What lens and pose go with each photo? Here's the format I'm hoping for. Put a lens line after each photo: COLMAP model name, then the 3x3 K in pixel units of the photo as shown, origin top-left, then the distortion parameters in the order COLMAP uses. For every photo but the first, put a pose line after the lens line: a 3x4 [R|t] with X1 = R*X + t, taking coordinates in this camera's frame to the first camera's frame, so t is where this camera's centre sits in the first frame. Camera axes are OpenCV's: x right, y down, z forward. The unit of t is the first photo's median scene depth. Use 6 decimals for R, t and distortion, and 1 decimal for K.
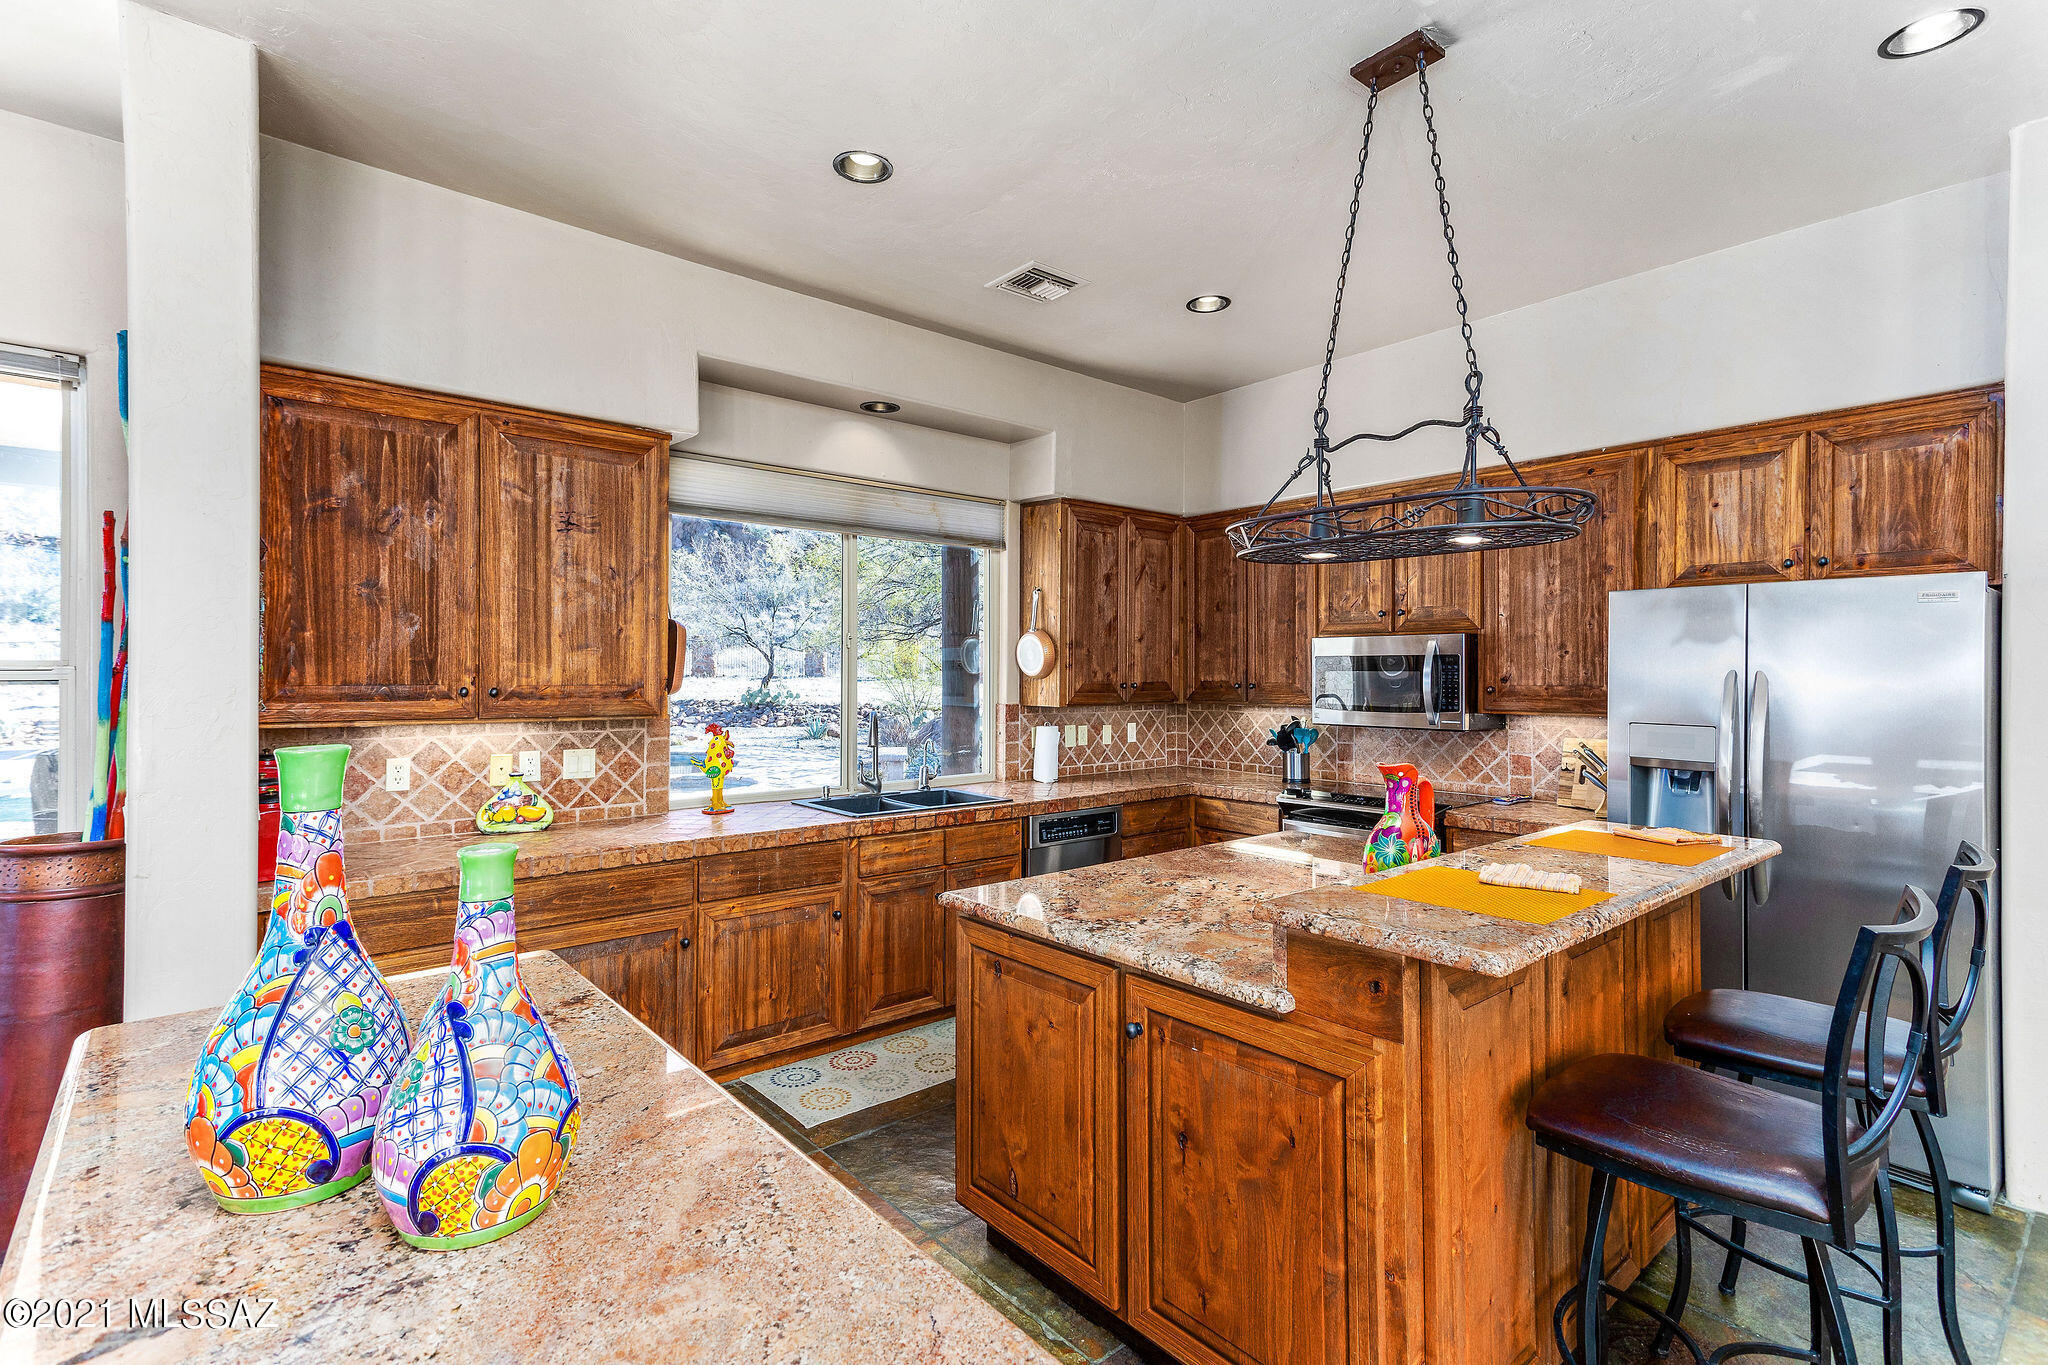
lens RADIAL K [[983.5, 0, 1017.8], [0, 983.5, 686.7], [0, 0, 1]] dist [0.026118, 0.000427]
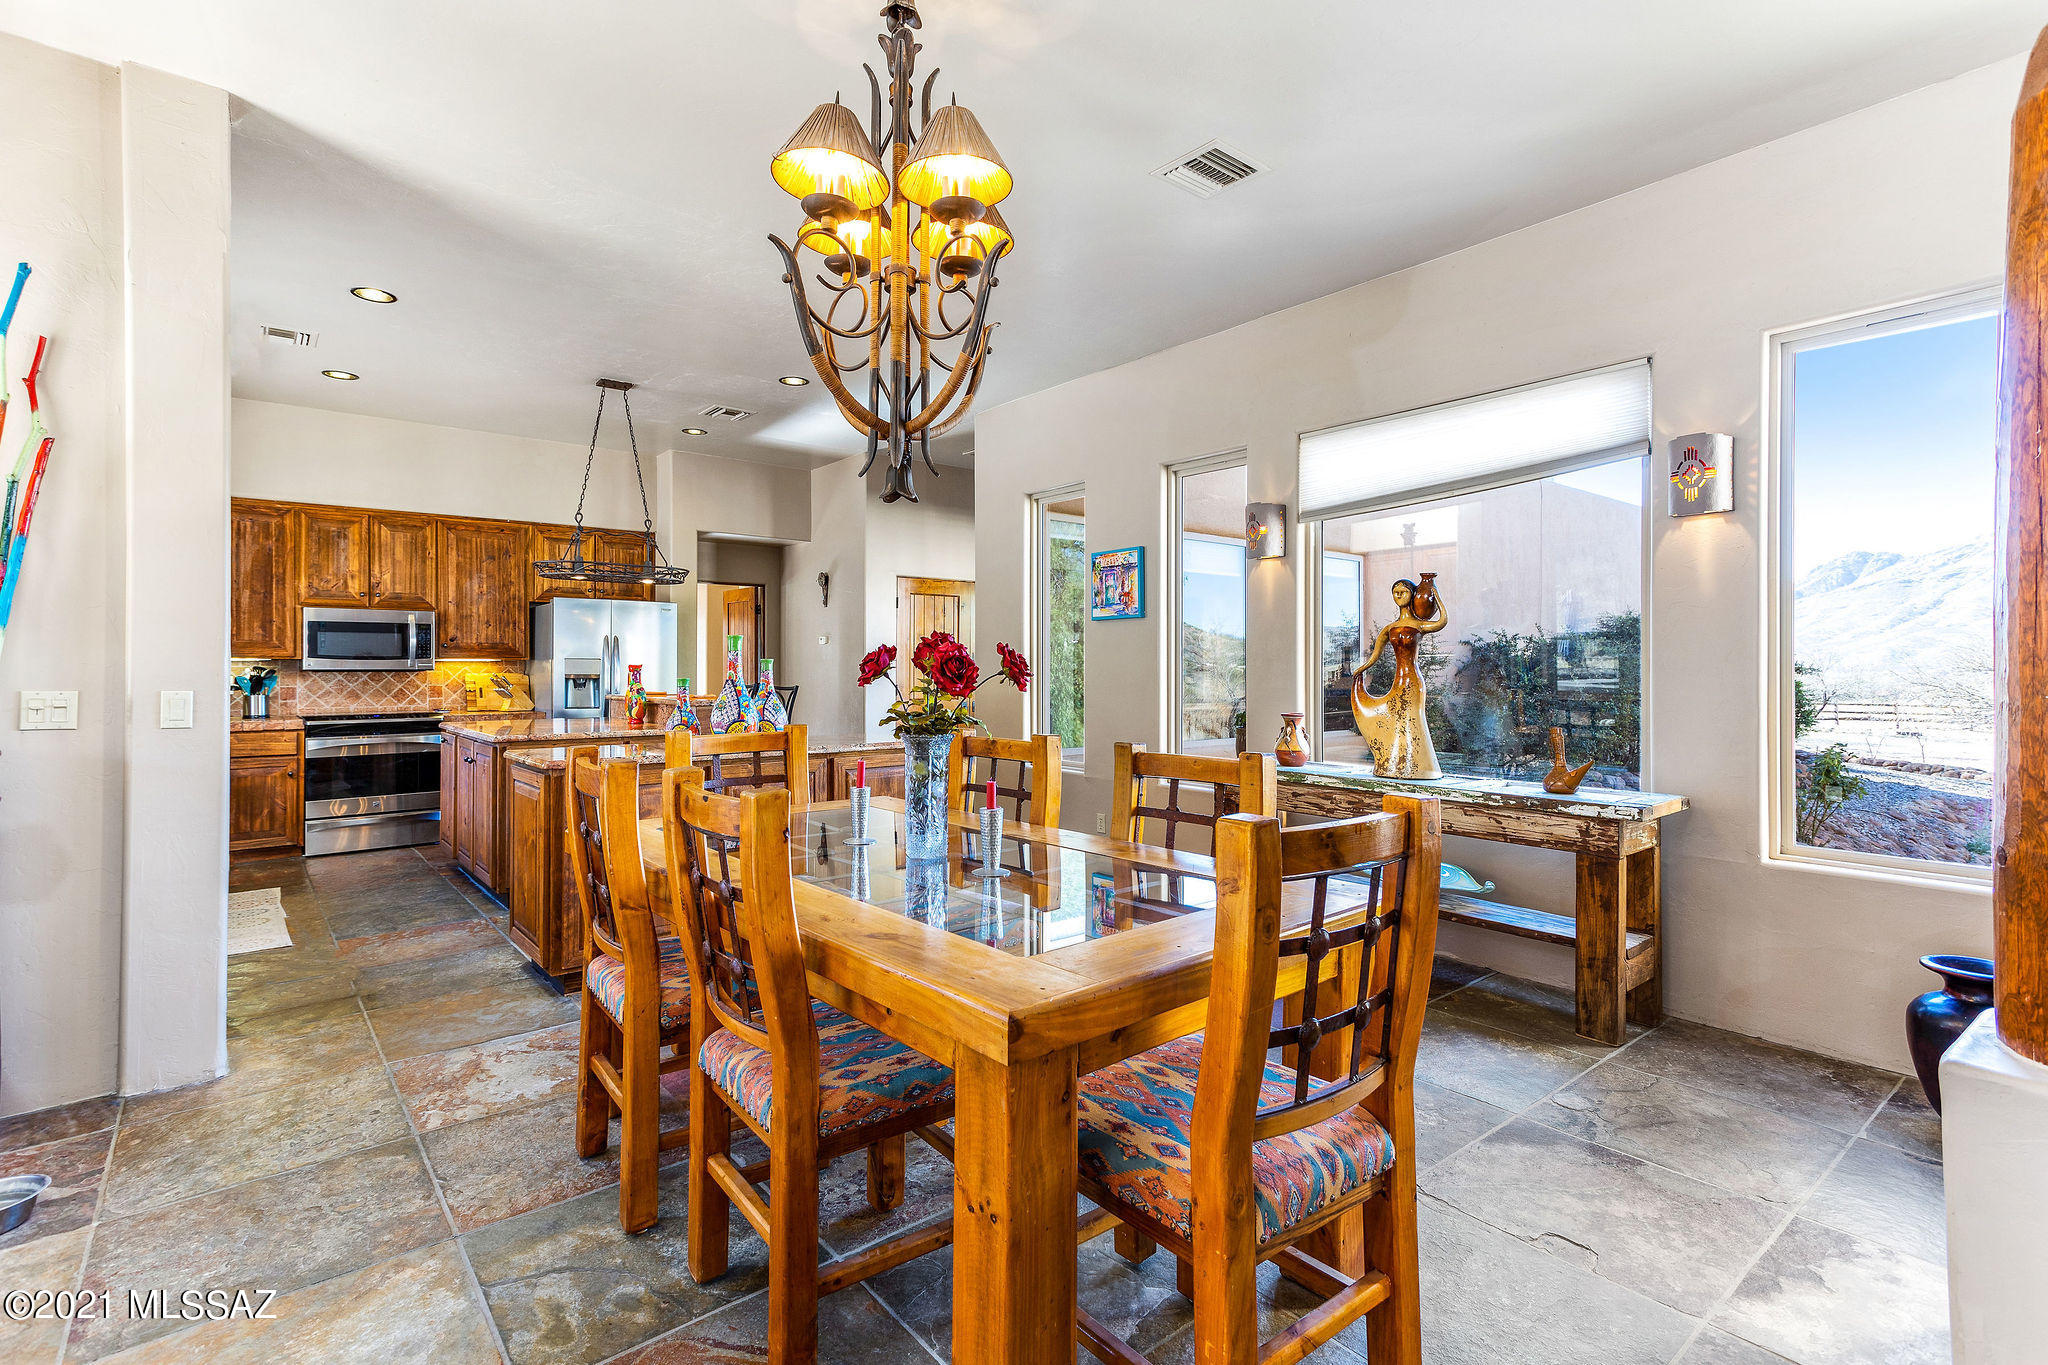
lens RADIAL K [[983.5, 0, 1017.8], [0, 983.5, 686.7], [0, 0, 1]] dist [0.026118, 0.000427]
pose [[0.007350, -0.025035, 0.999660, -1.186142], [0.014002, 0.999591, 0.024930, 0.043885], [-0.999875, 0.013814, 0.007698, 0.001275]]
